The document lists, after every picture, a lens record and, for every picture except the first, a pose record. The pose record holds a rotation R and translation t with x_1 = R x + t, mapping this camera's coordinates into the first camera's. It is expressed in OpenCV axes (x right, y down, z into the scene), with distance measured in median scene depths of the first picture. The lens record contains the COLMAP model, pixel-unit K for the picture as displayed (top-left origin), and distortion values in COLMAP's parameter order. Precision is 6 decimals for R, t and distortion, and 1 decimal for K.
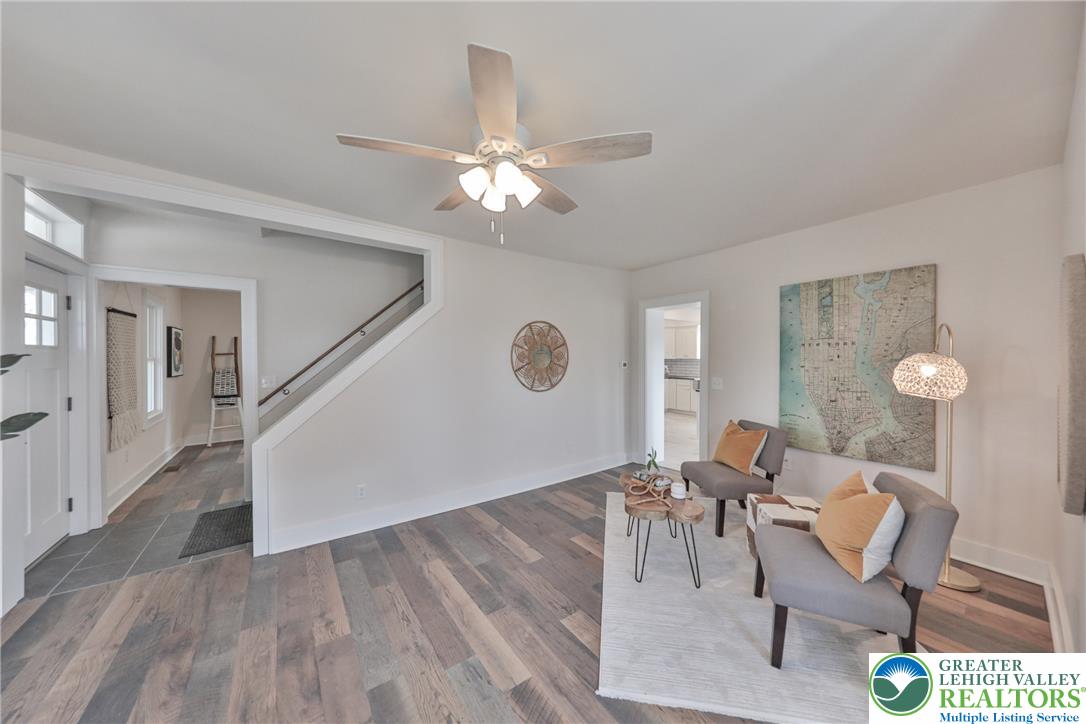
lens RADIAL K [[361.3, 0, 535.7], [0, 361.3, 360.6], [0, 0, 1]] dist [0.002443, 0.000083]
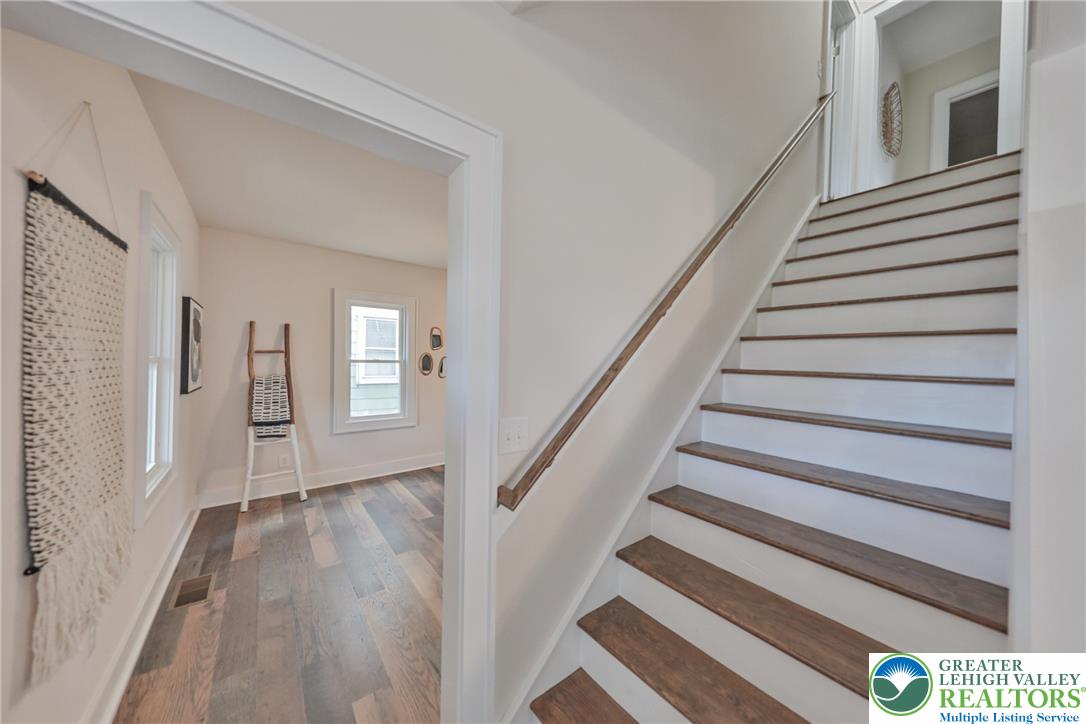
lens RADIAL K [[359.9, 0, 537.5], [0, 359.9, 364.9], [0, 0, 1]] dist [0.002062, -0.000041]
pose [[0.999200, 0.019254, 0.035049, -0.448123], [-0.019295, 0.999813, 0.000829, -0.005452], [-0.035026, -0.001505, 0.999385, 0.398230]]
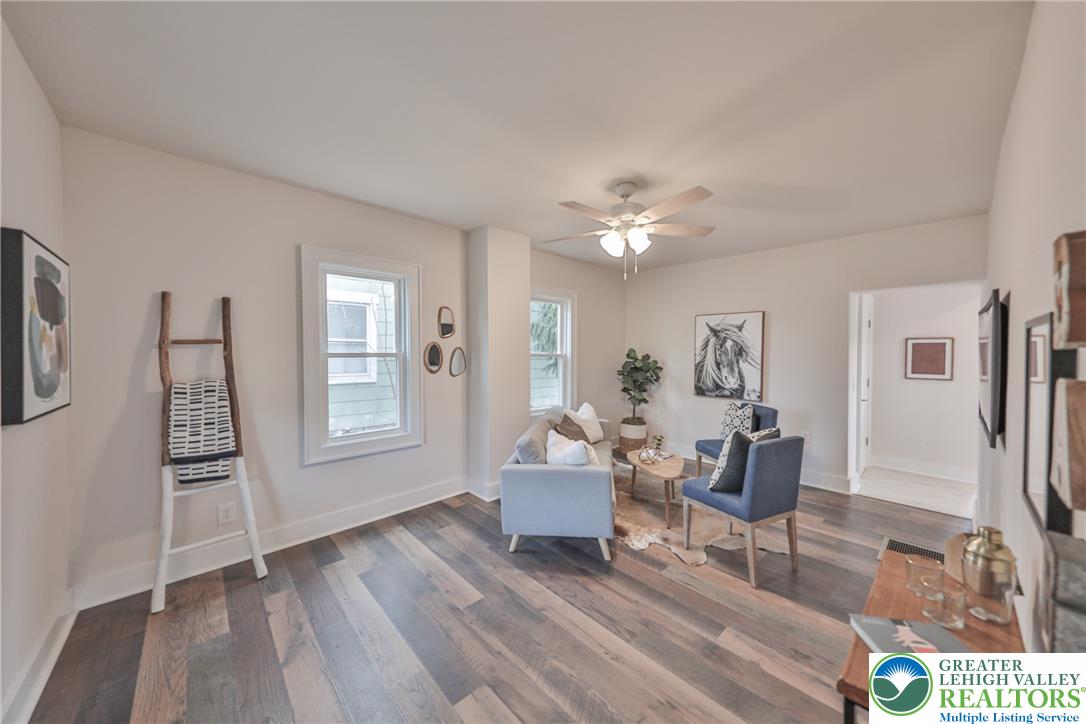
lens RADIAL K [[378.2, 0, 539.7], [0, 378.2, 360.6], [0, 0, 1]] dist [0.001018, 0.000102]
pose [[0.991814, 0.001575, 0.127683, -0.576332], [-0.002860, 0.999947, 0.009881, -0.003617], [-0.127661, -0.010165, 0.991766, 0.586300]]
